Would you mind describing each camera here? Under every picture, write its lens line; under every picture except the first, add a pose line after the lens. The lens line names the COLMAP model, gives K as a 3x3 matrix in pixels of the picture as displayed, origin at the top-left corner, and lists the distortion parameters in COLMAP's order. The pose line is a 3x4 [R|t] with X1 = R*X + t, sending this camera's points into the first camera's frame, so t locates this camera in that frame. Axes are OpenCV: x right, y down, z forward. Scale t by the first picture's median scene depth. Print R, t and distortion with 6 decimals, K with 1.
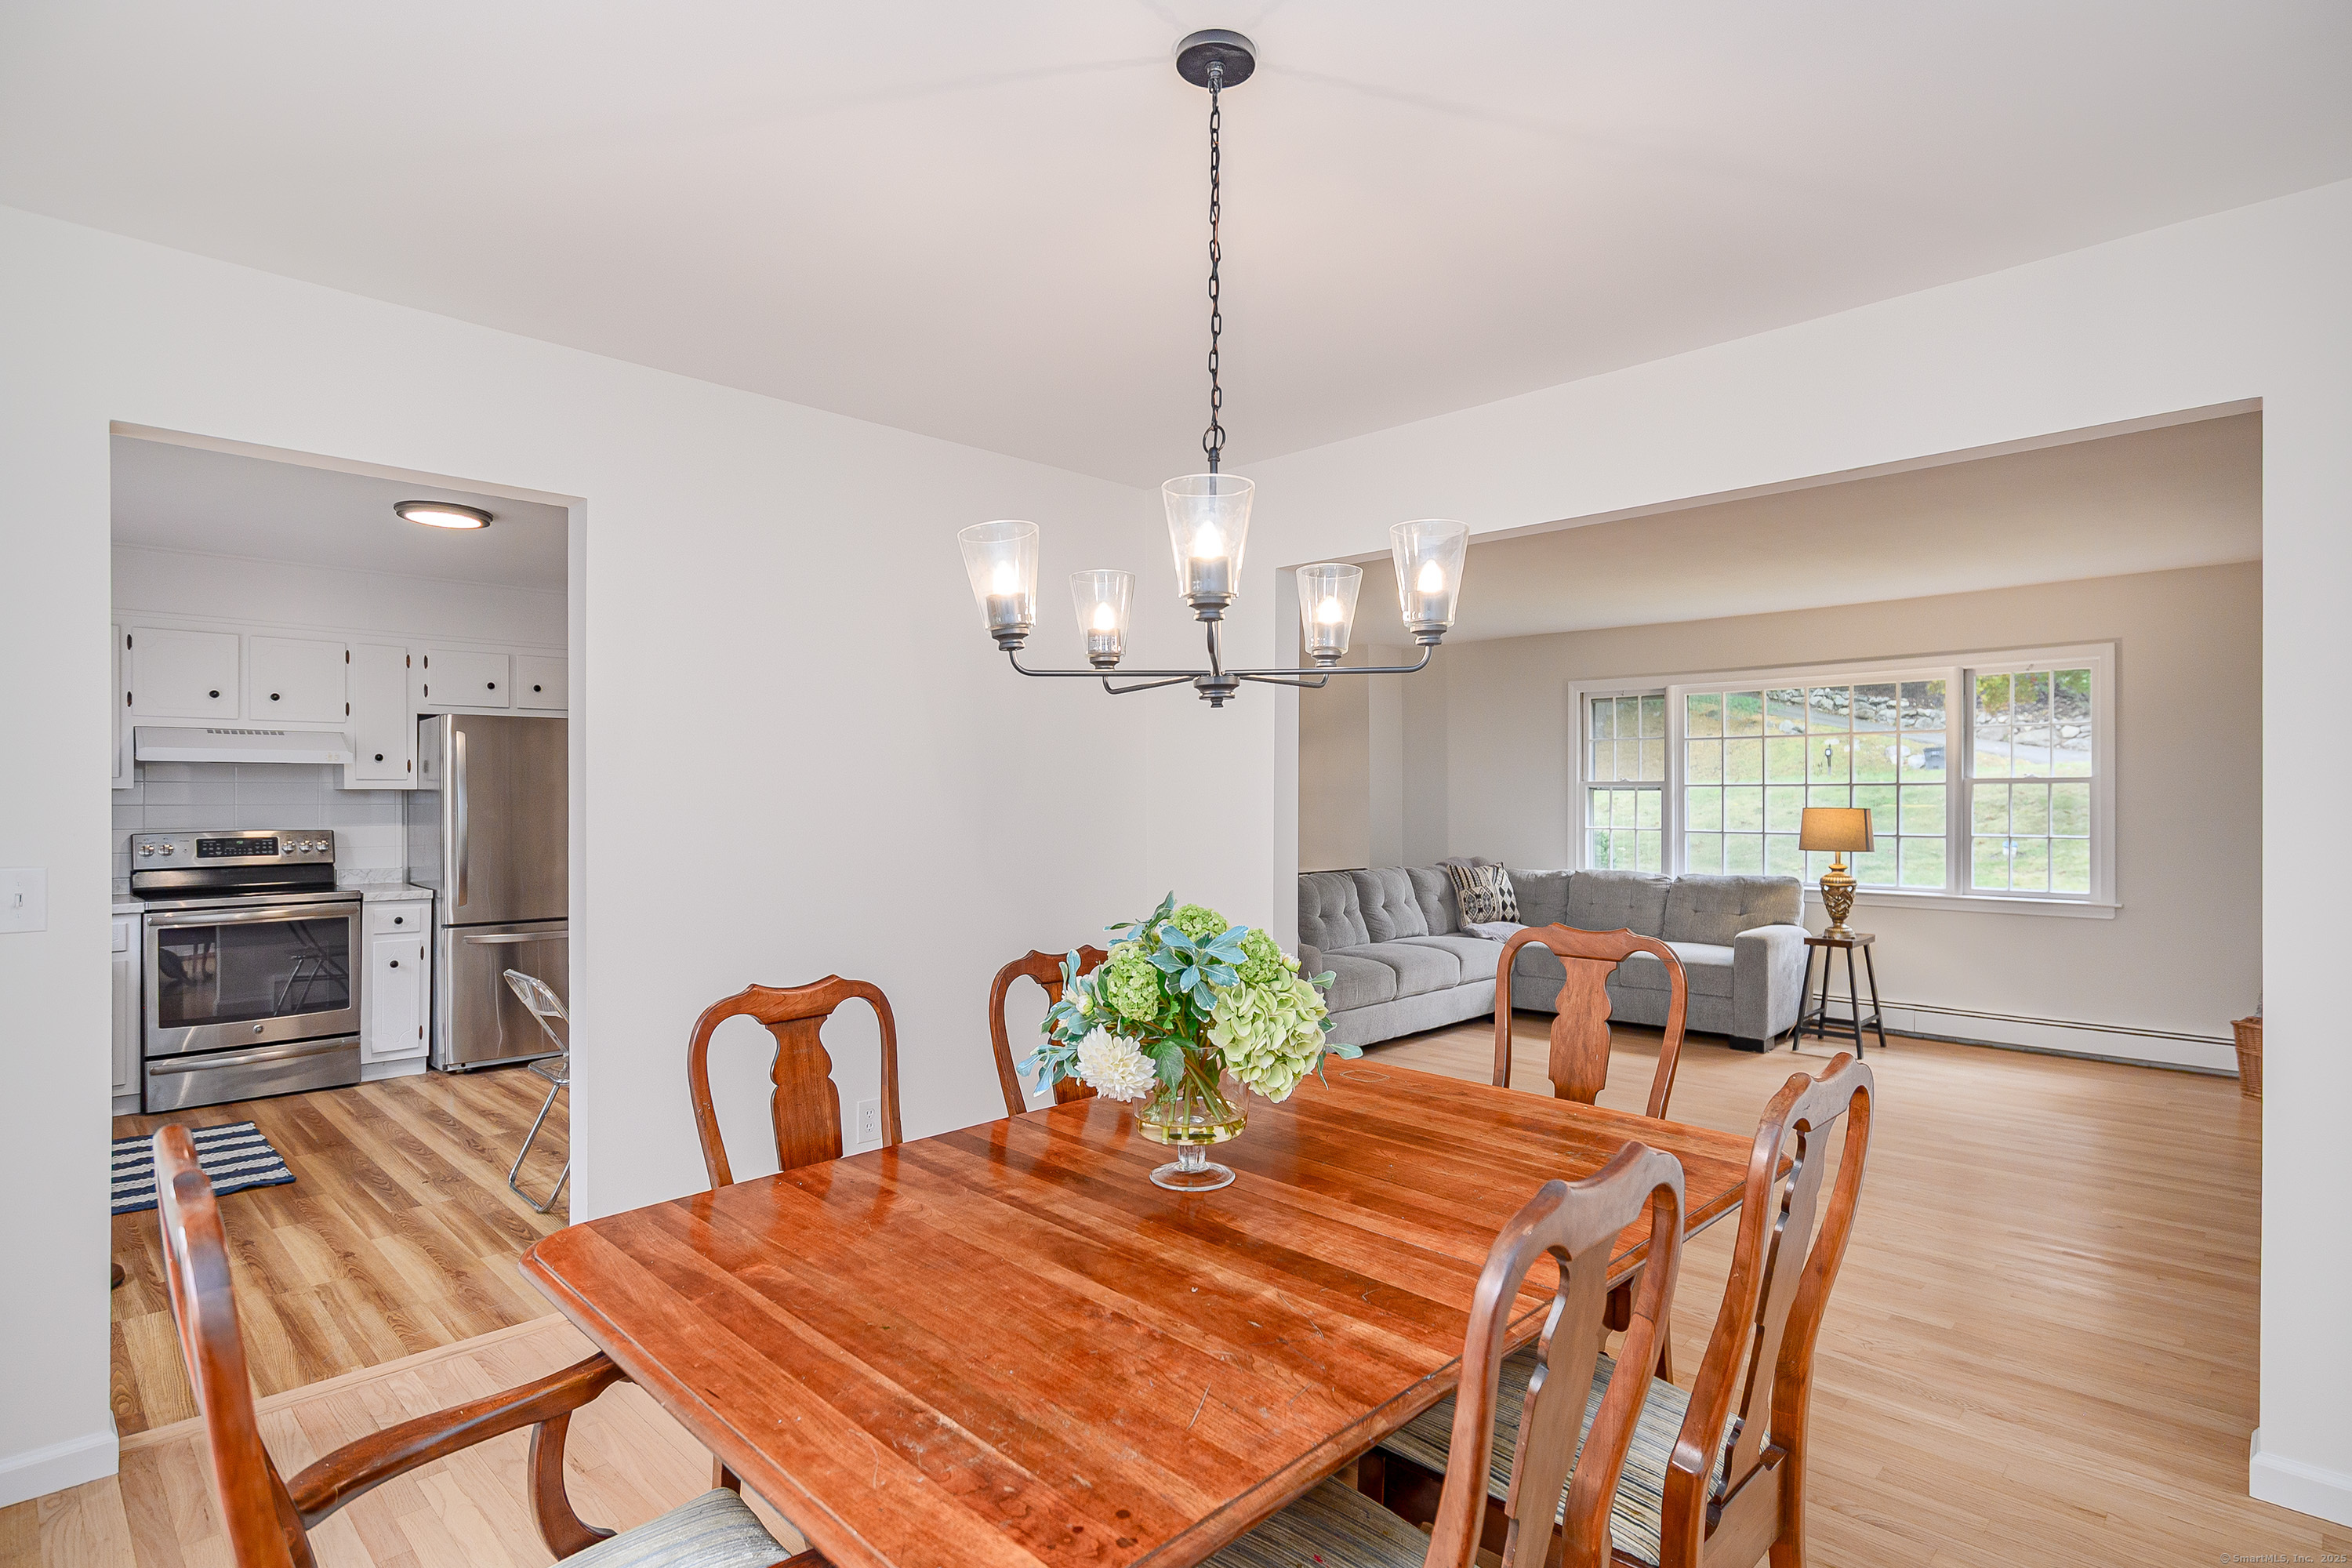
lens RADIAL K [[1189.8, 0, 1178.8], [0, 1189.8, 791.4], [0, 0, 1]] dist [0.002994, 0.000563]
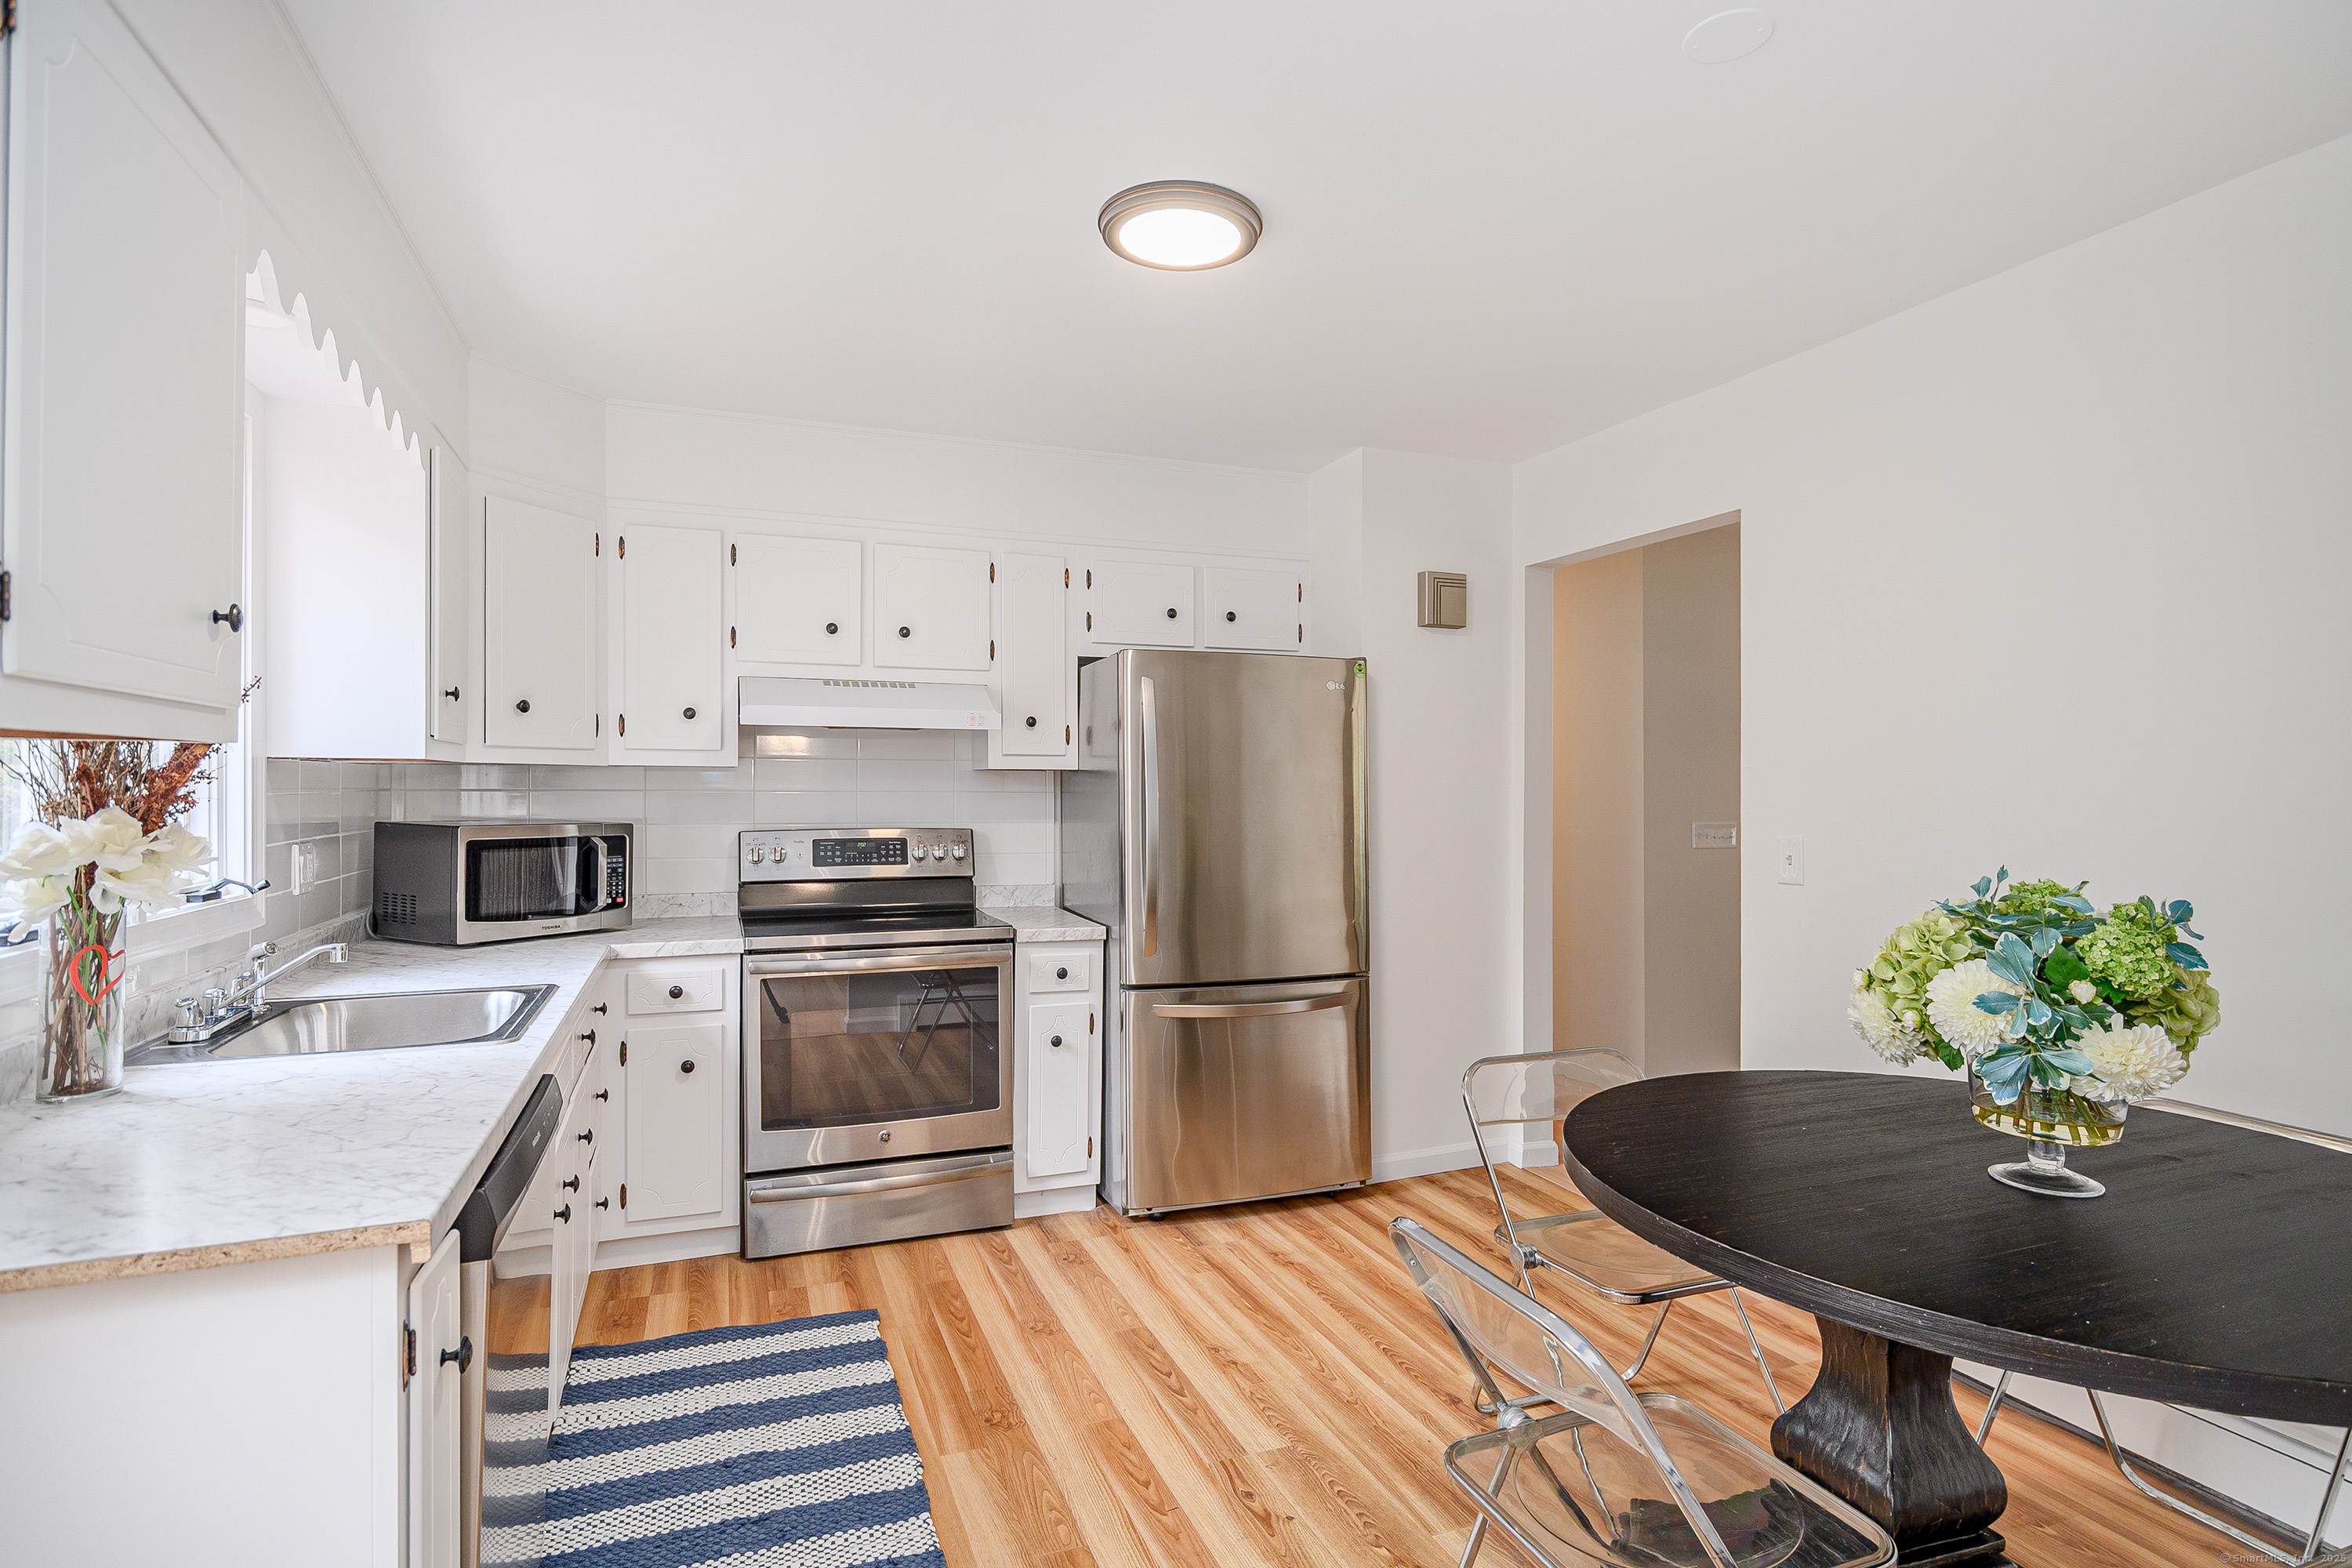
lens RADIAL K [[1189.8, 0, 1178.8], [0, 1189.8, 791.4], [0, 0, 1]] dist [0.002994, 0.000563]
pose [[0.915607, 0.007634, -0.402001, -0.343548], [-0.003842, 0.999940, 0.010238, 0.003602], [0.402055, -0.007830, 0.915582, 0.443514]]
